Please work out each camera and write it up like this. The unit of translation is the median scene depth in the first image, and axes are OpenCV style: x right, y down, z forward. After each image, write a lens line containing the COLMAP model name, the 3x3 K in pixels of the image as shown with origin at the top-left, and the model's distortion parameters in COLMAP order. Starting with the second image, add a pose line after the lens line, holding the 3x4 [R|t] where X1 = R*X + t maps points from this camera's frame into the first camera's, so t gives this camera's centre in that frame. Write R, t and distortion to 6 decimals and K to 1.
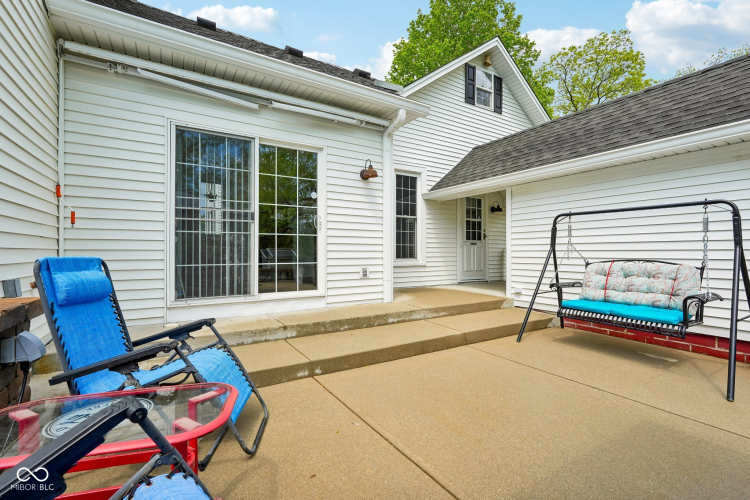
lens RADIAL K [[330.4, 0, 374.0], [0, 330.4, 252.3], [0, 0, 1]] dist [0.002654, 0.001114]
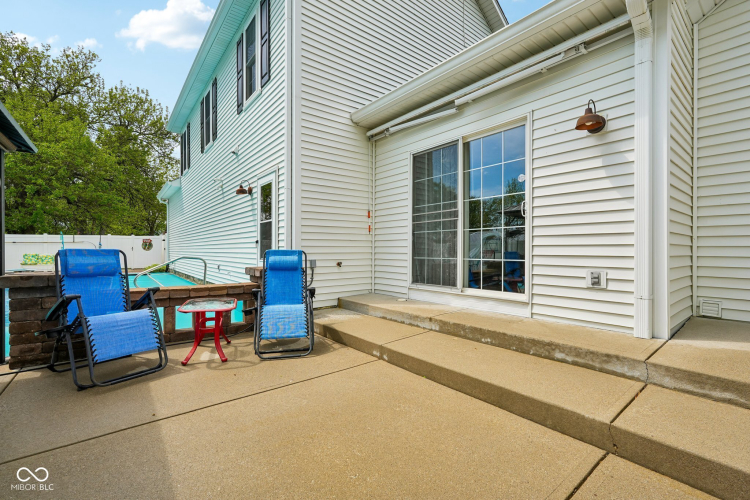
lens RADIAL K [[330.4, 0, 374.9], [0, 330.4, 249.9], [0, 0, 1]] dist [0.002654, 0.001114]
pose [[0.133462, -0.000054, -0.991054, 0.595891], [-0.002043, 0.999998, -0.000330, 0.006896], [0.991052, 0.002069, 0.133461, 0.546313]]
